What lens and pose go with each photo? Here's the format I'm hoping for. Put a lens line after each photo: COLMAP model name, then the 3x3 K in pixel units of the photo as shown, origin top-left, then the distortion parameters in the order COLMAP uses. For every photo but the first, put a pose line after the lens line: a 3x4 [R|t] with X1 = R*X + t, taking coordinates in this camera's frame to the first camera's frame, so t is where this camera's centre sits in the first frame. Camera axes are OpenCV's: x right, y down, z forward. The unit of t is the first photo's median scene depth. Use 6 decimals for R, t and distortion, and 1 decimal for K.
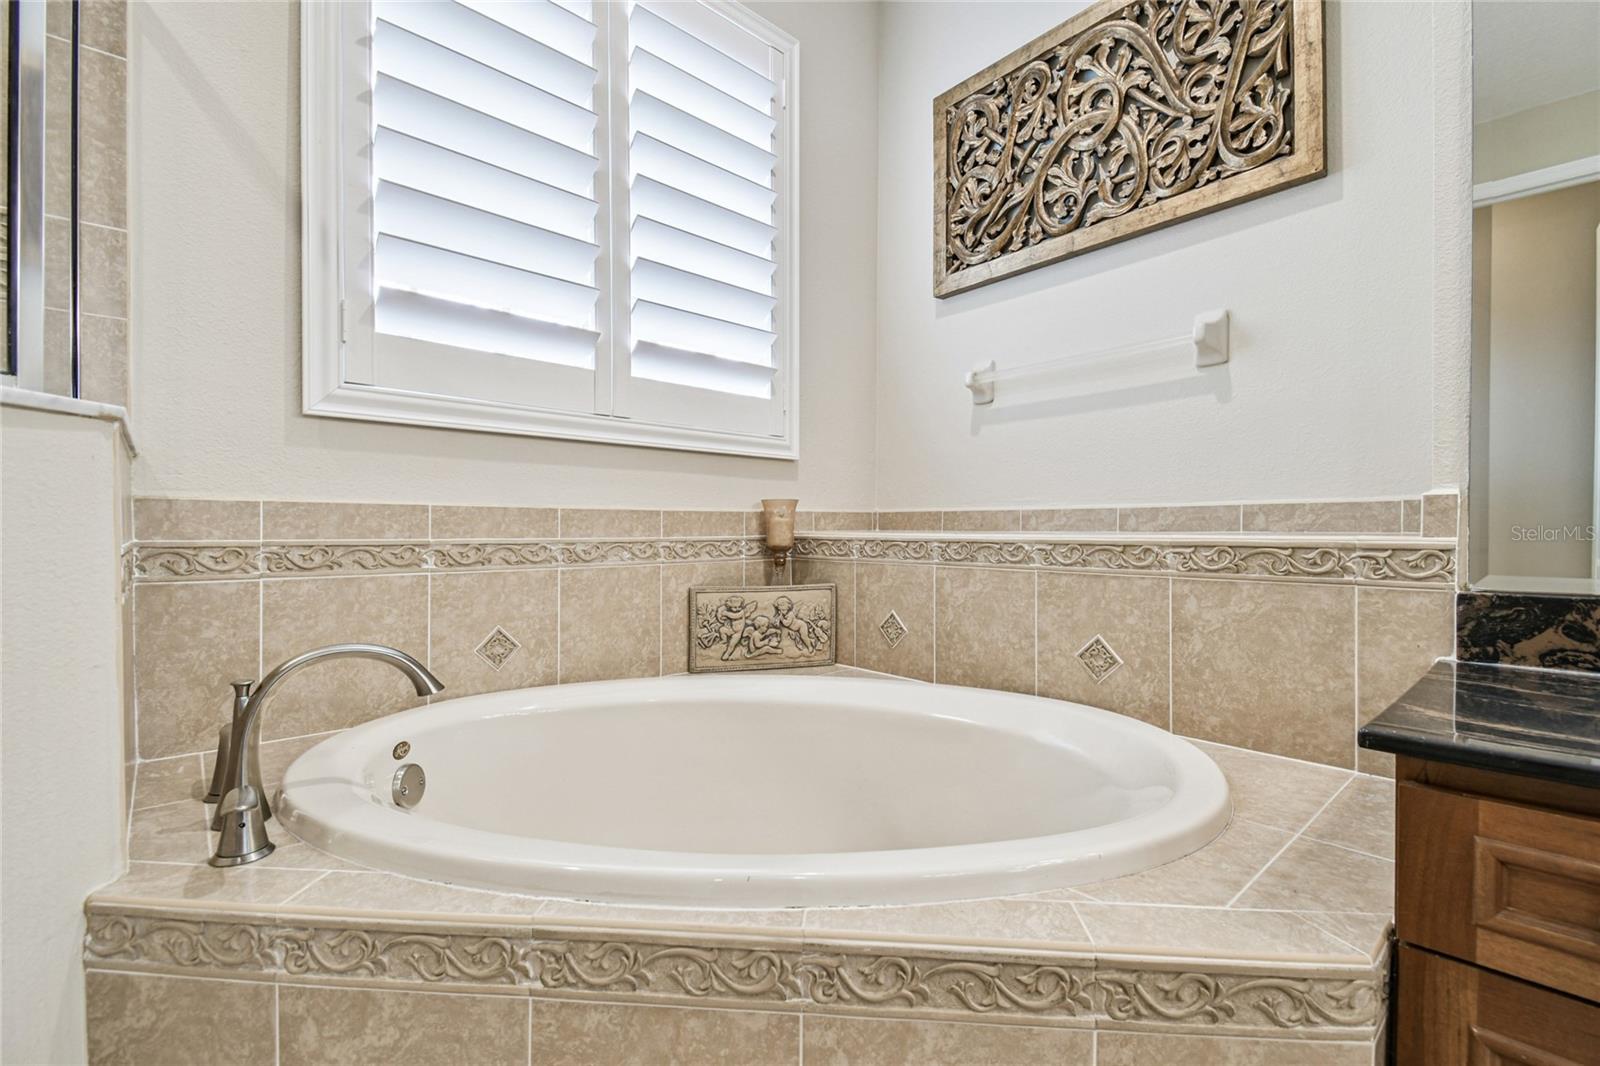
lens RADIAL K [[700.1, 0, 804.7], [0, 700.1, 537.3], [0, 0, 1]] dist [0.014221, -0.009373]
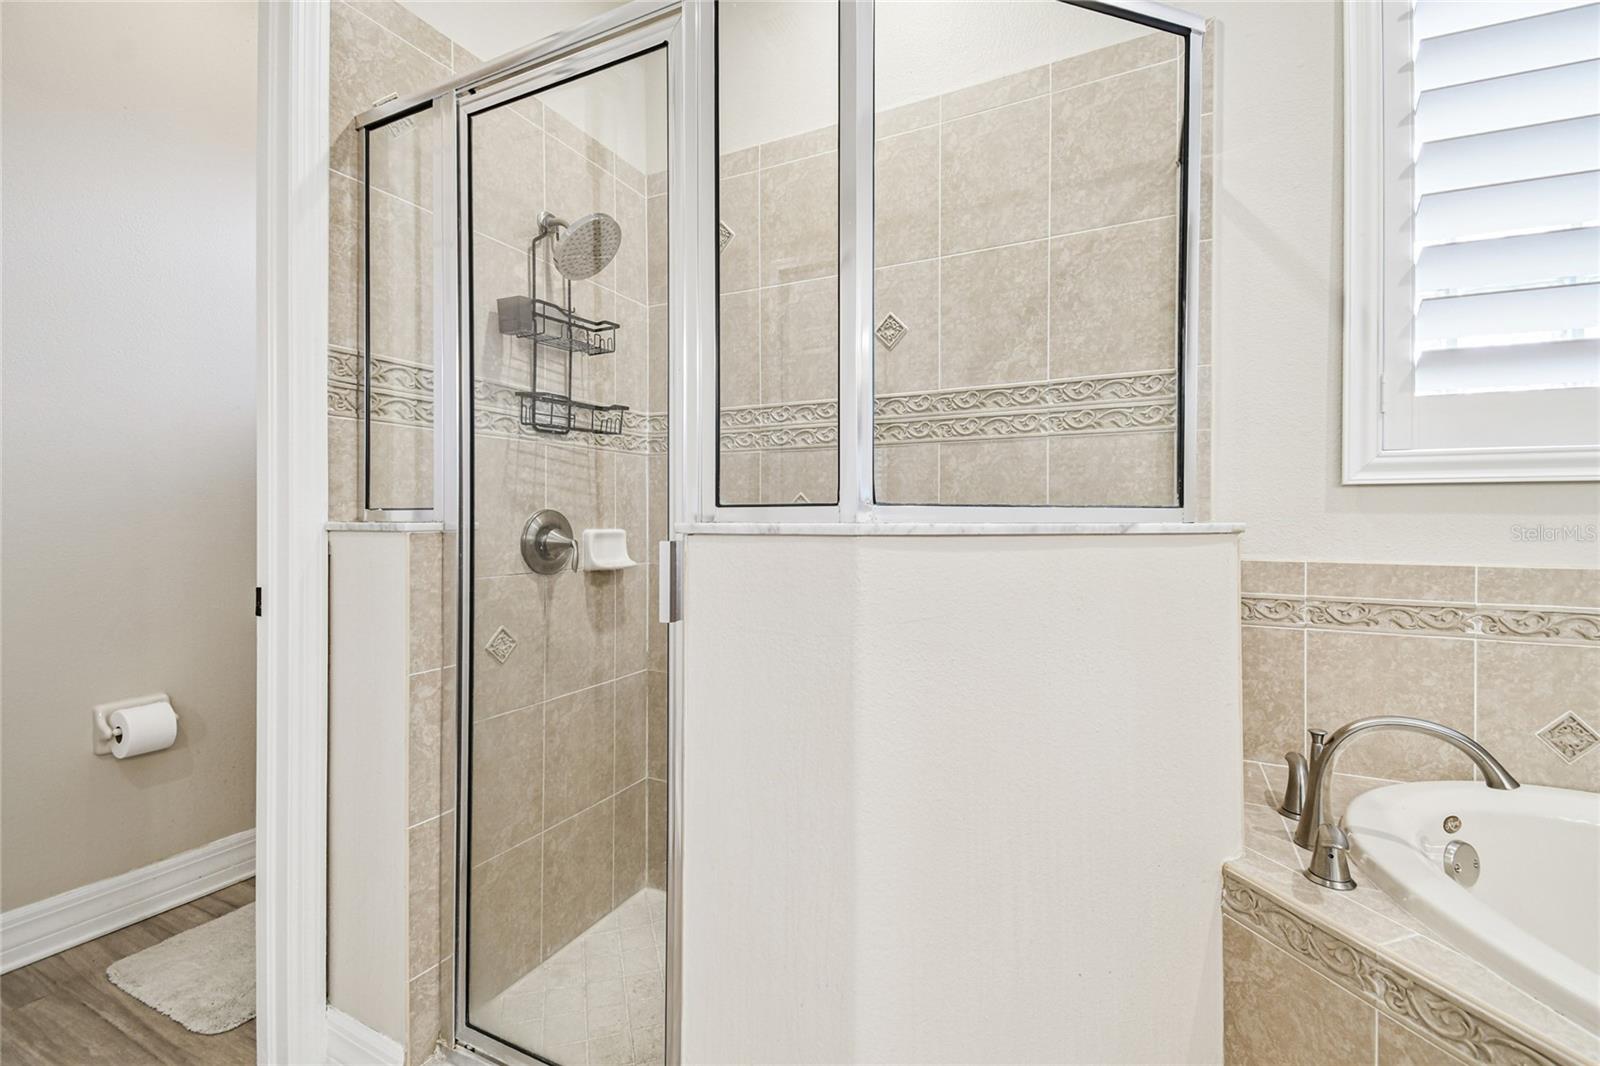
lens RADIAL K [[700.1, 0, 807.9], [0, 700.1, 516.3], [0, 0, 1]] dist [0.014221, -0.009373]
pose [[0.386772, 0.004360, -0.922165, -0.011116], [-0.009953, 0.999950, 0.000553, -0.122992], [0.922122, 0.008964, 0.386796, -0.227165]]
